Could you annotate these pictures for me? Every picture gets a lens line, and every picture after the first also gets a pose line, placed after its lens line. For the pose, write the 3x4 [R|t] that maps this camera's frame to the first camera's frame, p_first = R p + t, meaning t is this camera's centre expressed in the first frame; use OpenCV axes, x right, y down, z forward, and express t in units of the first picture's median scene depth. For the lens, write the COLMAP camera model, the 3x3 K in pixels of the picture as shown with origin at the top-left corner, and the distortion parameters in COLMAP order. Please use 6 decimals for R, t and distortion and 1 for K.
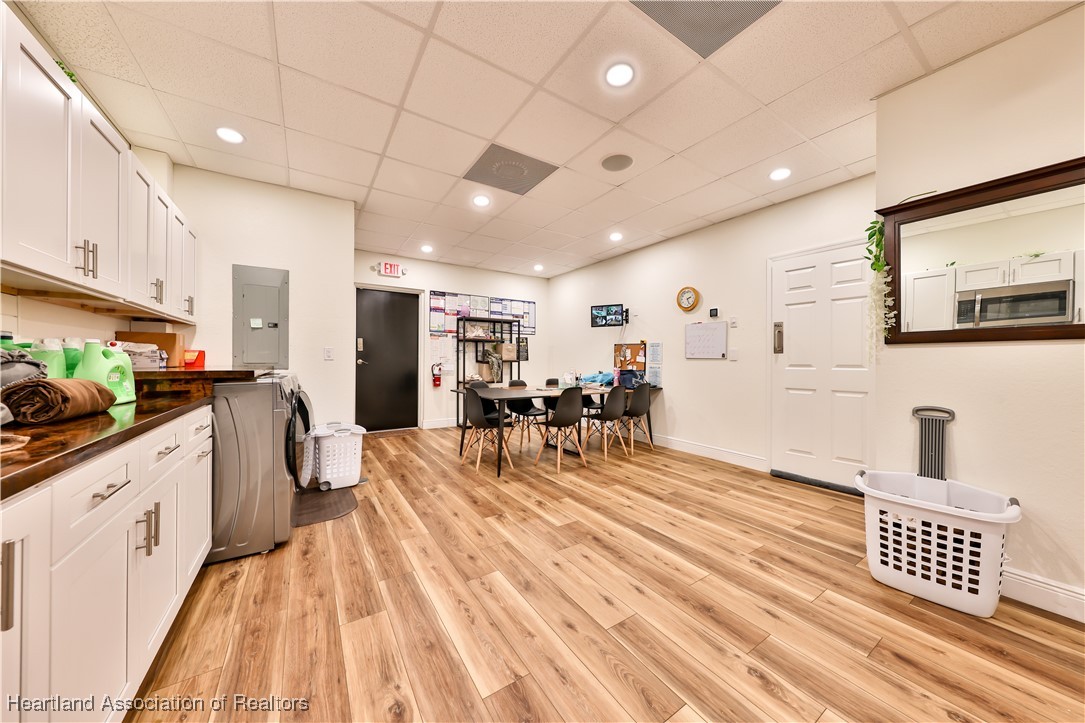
lens RADIAL K [[362.8, 0, 542.5], [0, 362.8, 362.5], [0, 0, 1]] dist [0.002263, -0.000375]
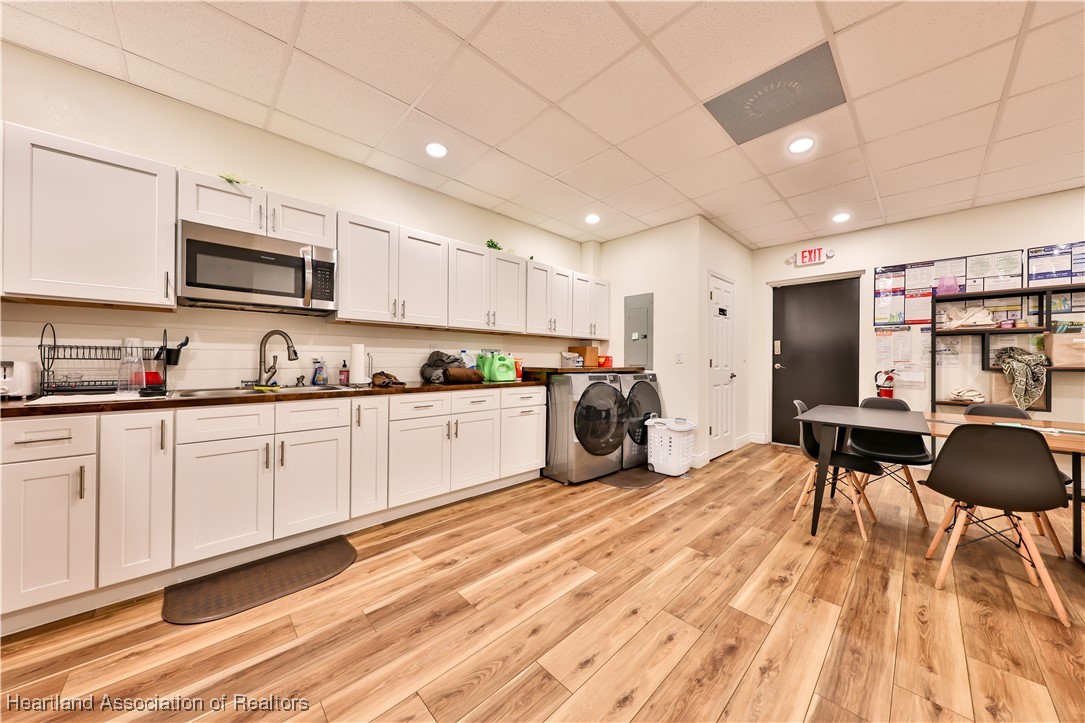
lens RADIAL K [[362.8, 0, 536.4], [0, 362.8, 360.0], [0, 0, 1]] dist [0.002263, -0.000375]
pose [[0.173249, -0.003742, -0.984871, 0.522923], [-0.017992, 0.999814, -0.006964, -0.000500], [0.984714, 0.018926, 0.173149, 0.409514]]
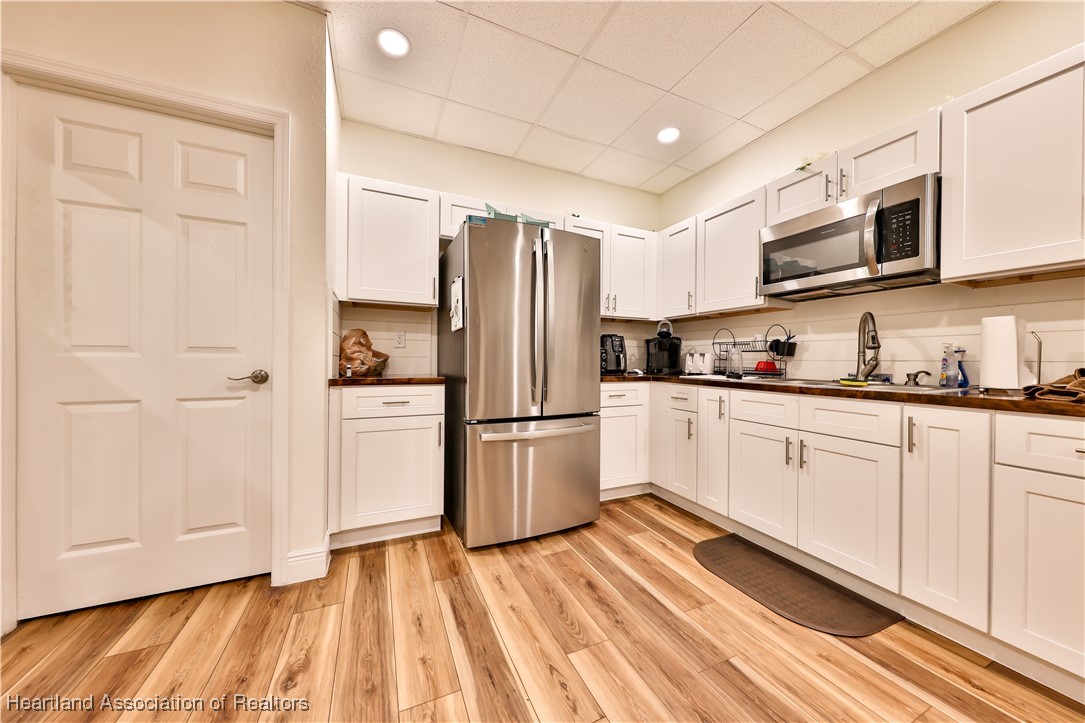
lens RADIAL K [[362.8, 0, 539.5], [0, 362.8, 359.8], [0, 0, 1]] dist [0.002263, -0.000375]
pose [[-0.988578, -0.014250, 0.150037, 0.120044], [-0.012176, 0.999817, 0.014730, 0.020281], [-0.150219, 0.012735, -0.988571, 0.702862]]
